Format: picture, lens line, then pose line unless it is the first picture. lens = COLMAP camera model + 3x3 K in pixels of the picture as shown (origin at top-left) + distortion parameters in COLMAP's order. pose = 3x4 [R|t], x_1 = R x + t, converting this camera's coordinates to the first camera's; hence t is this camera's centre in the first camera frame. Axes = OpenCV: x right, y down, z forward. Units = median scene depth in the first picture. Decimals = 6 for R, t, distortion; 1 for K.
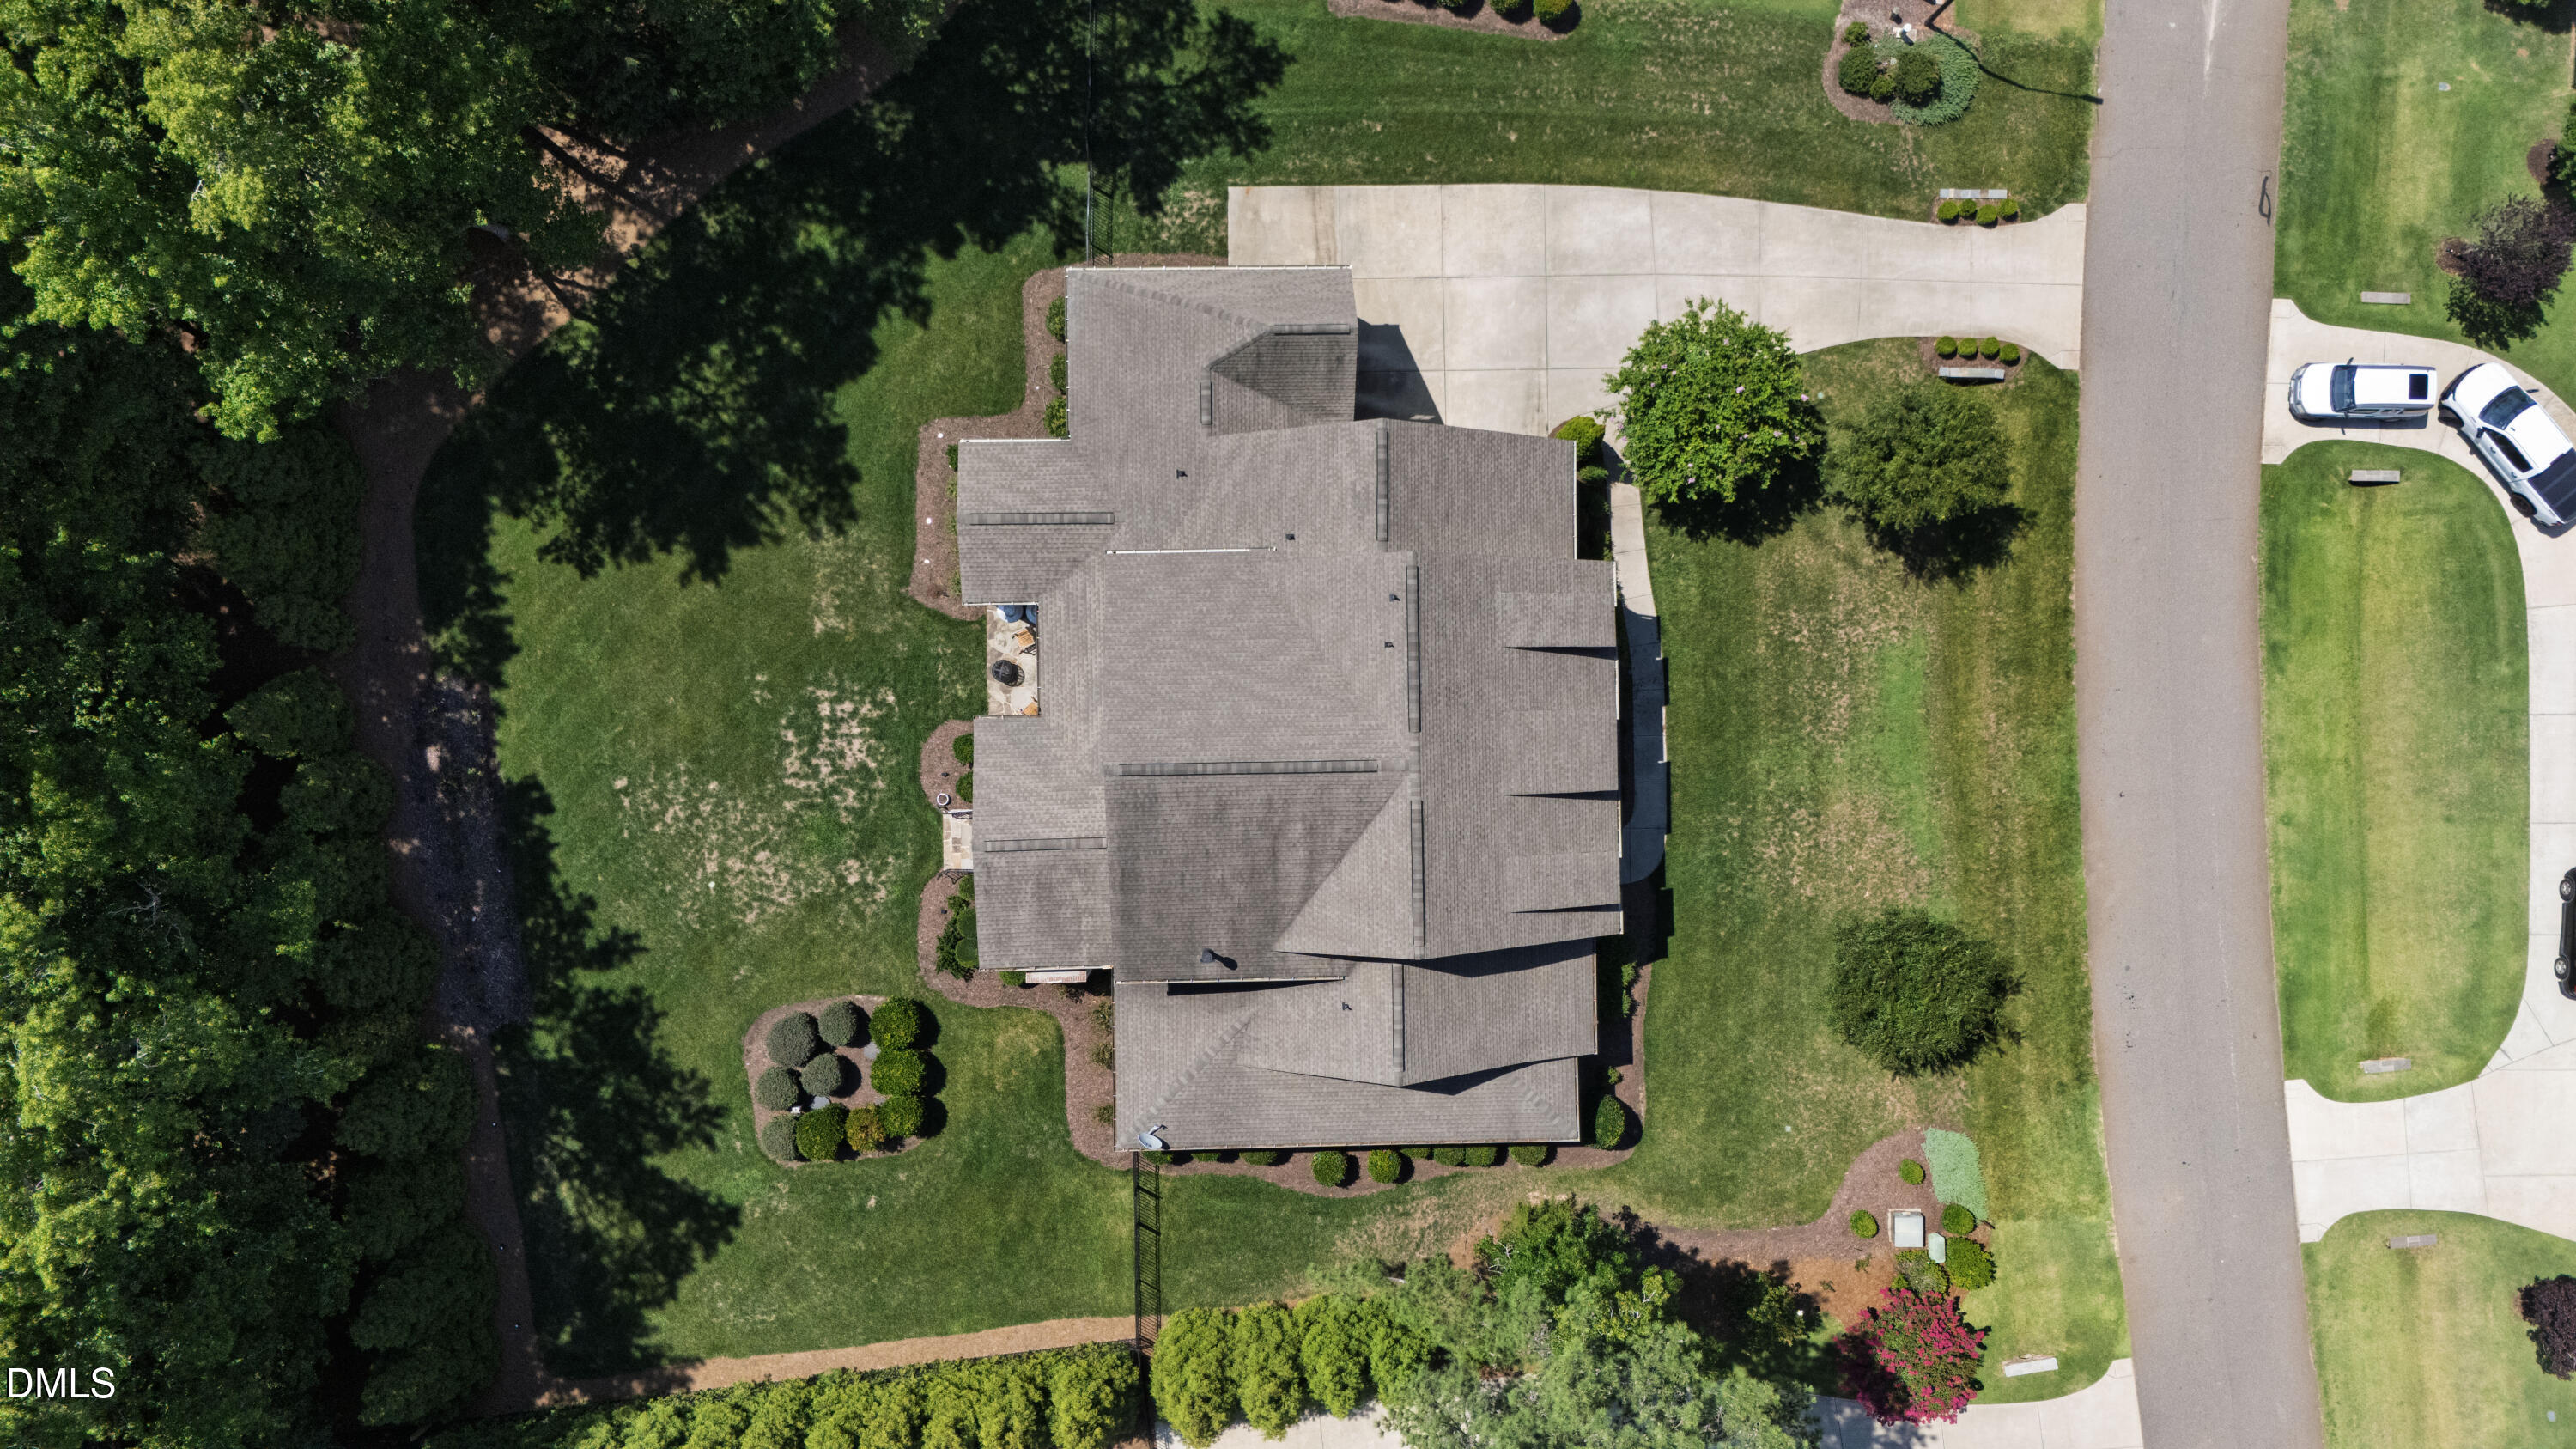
lens RADIAL K [[1893.5, 0, 1291.6], [0, 1893.5, 727.6], [0, 0, 1]] dist [0.045406, -0.035416]
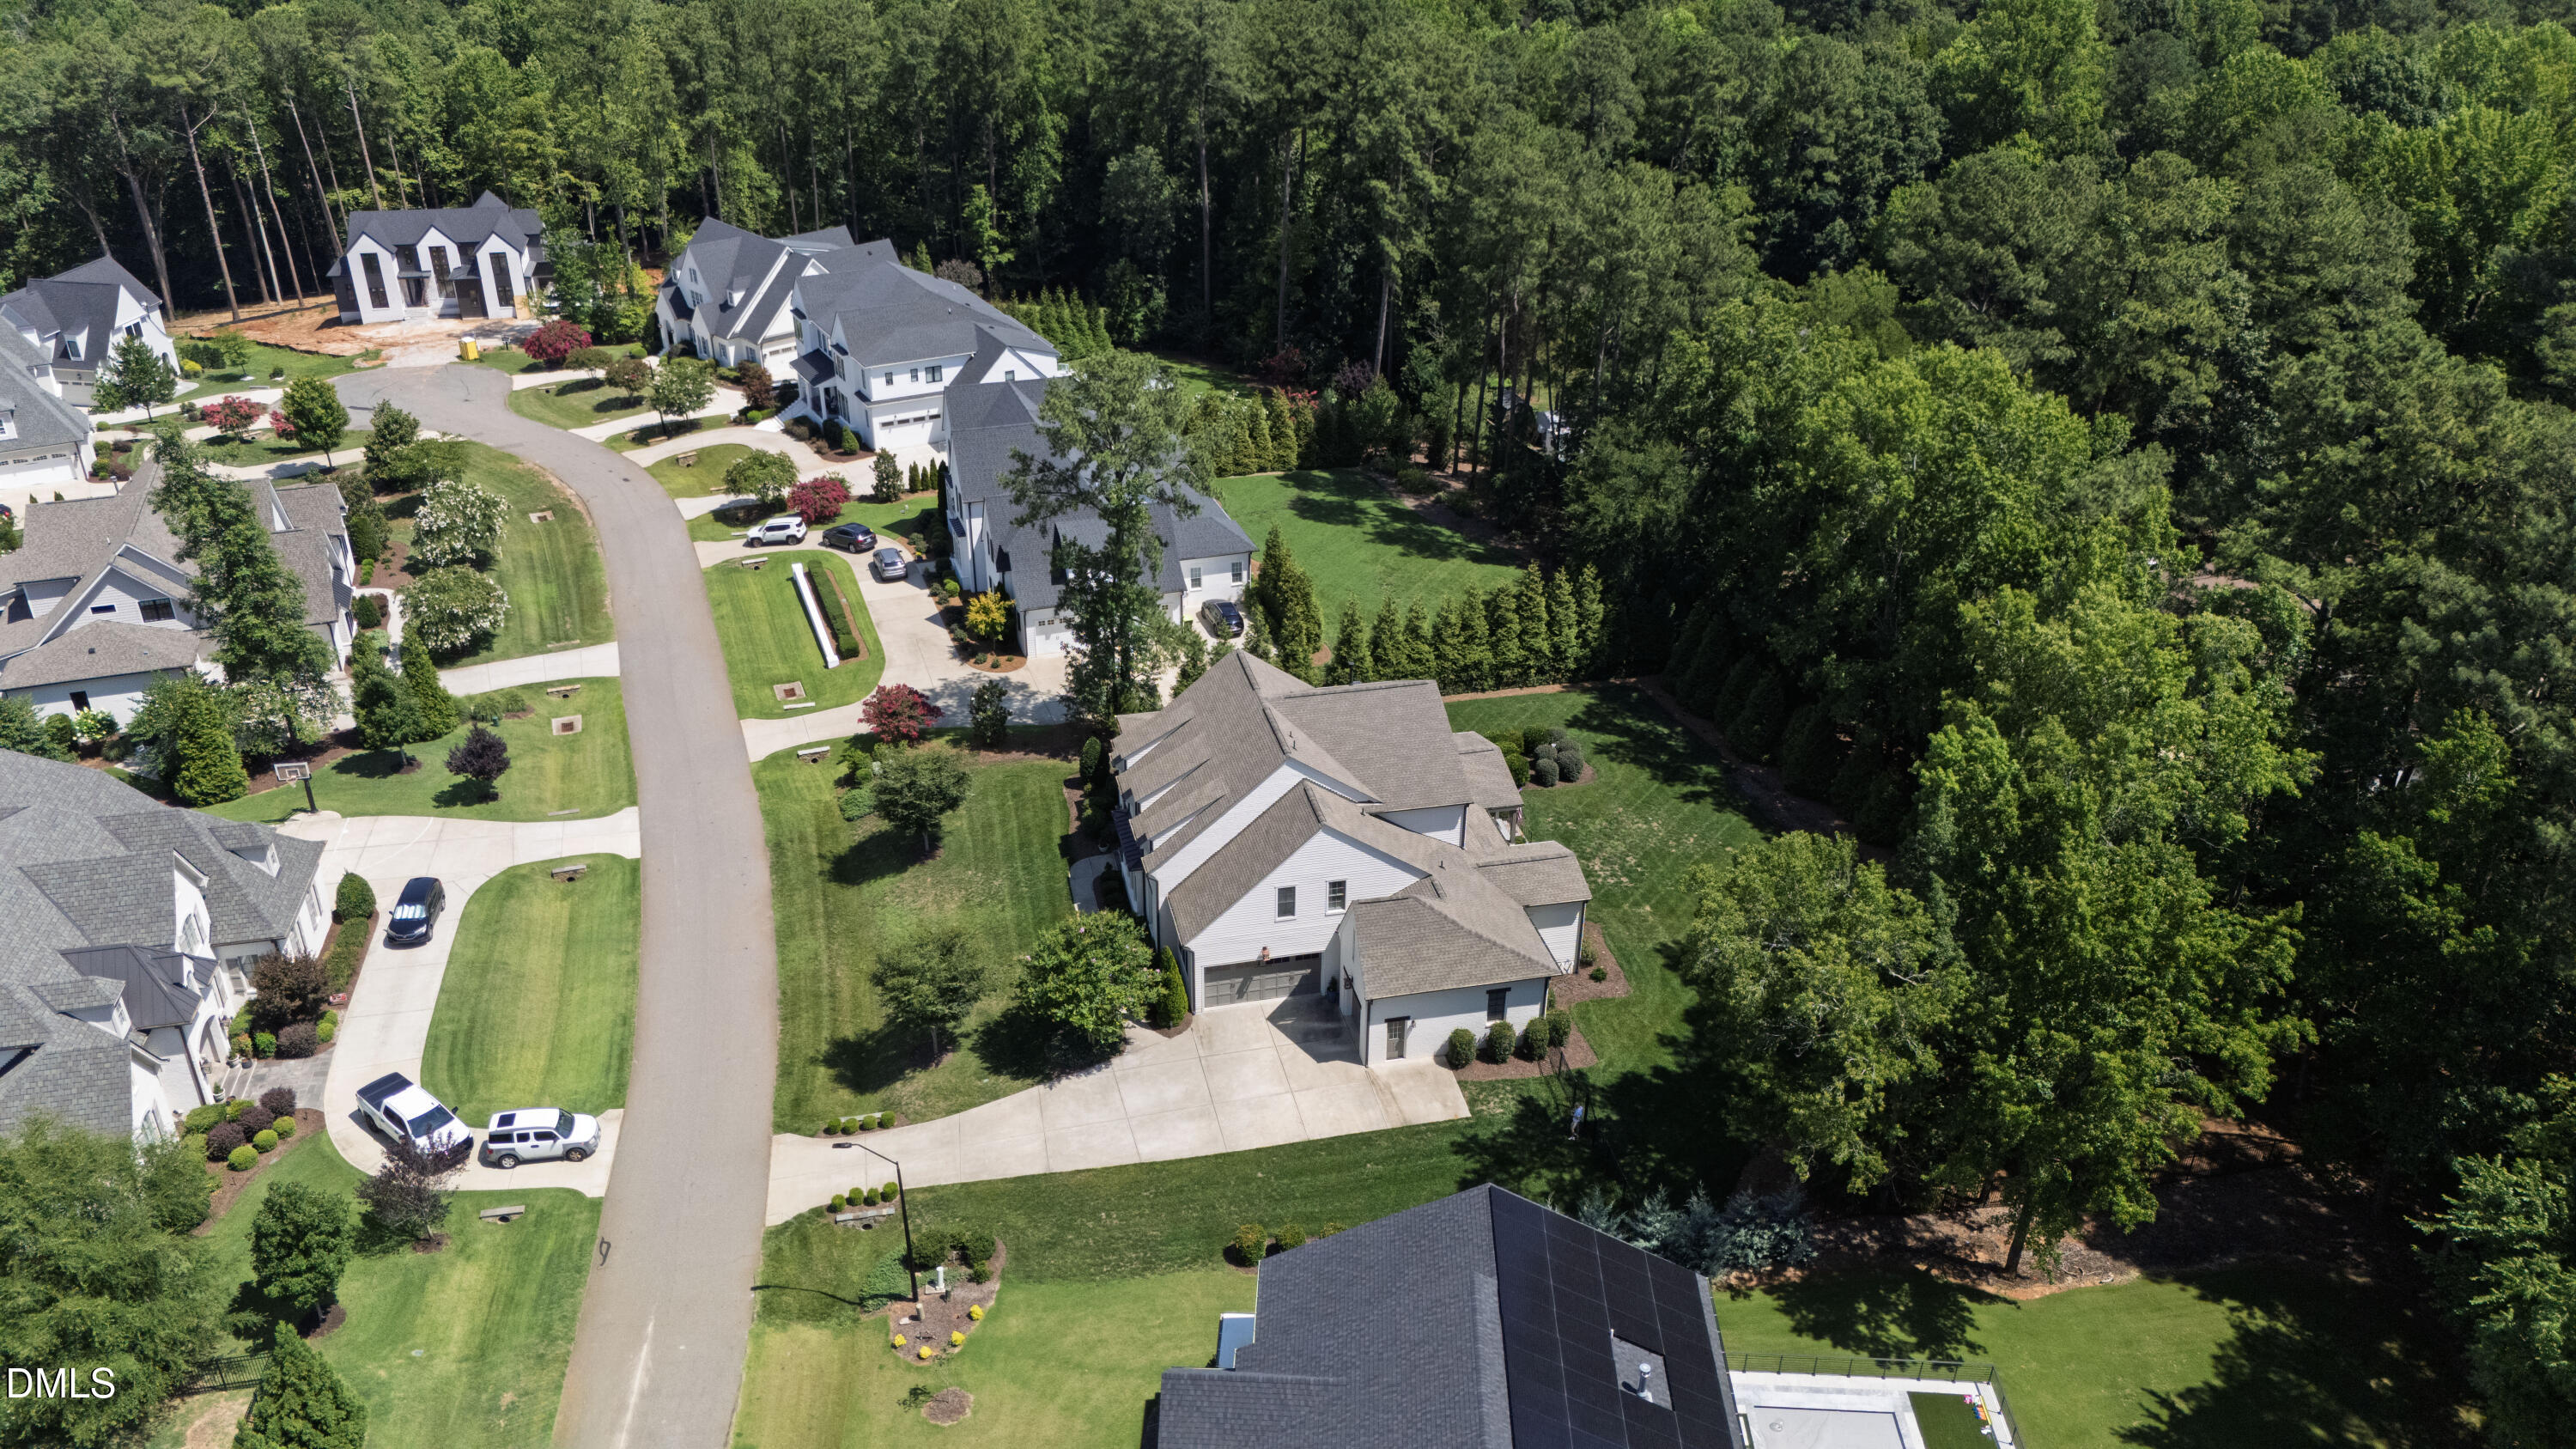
lens RADIAL K [[1893.5, 0, 1296.2], [0, 1893.5, 715.8], [0, 0, 1]] dist [0.045406, -0.035416]
pose [[-0.976272, 0.078953, -0.201642, 0.311098], [-0.214799, -0.471185, 0.855480, -1.197799], [-0.027468, 0.878494, 0.476964, 0.162537]]
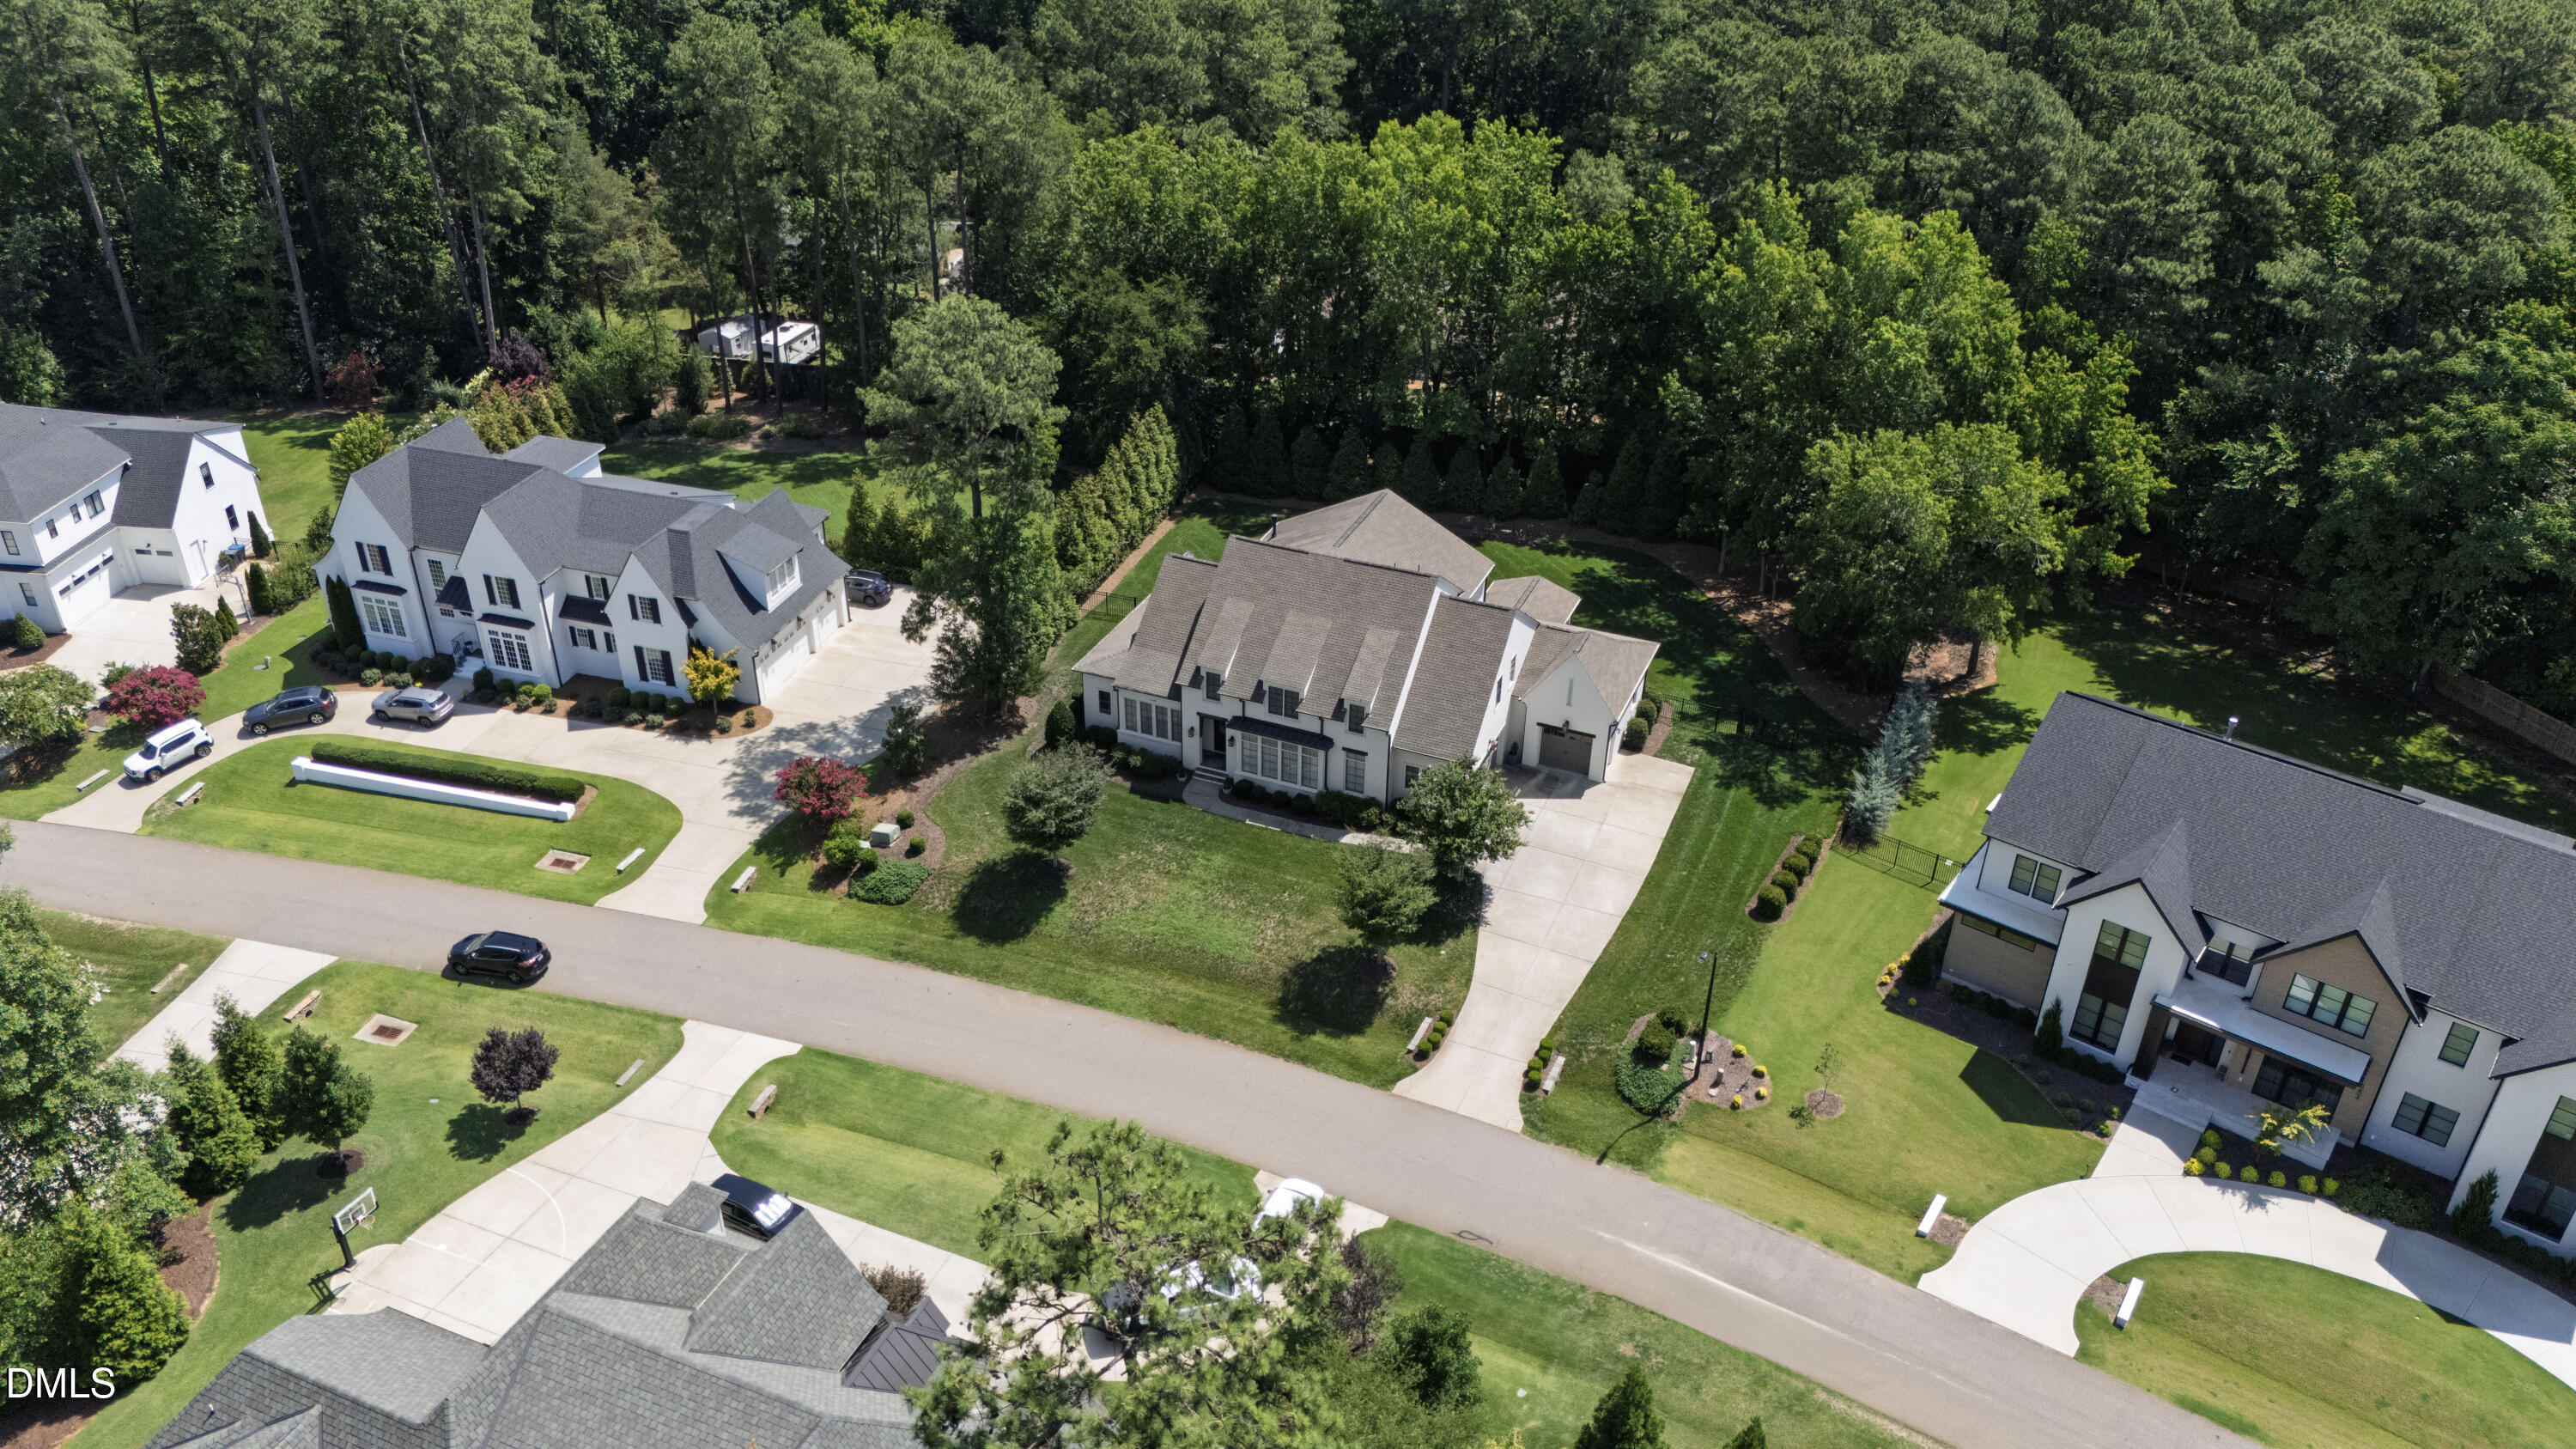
lens RADIAL K [[1893.5, 0, 1293.1], [0, 1893.5, 719.3], [0, 0, 1]] dist [0.045406, -0.035416]
pose [[-0.399393, 0.457071, -0.794714, 1.304643], [-0.916288, -0.227409, 0.329700, -0.479472], [-0.030029, 0.859867, 0.509634, 0.176102]]
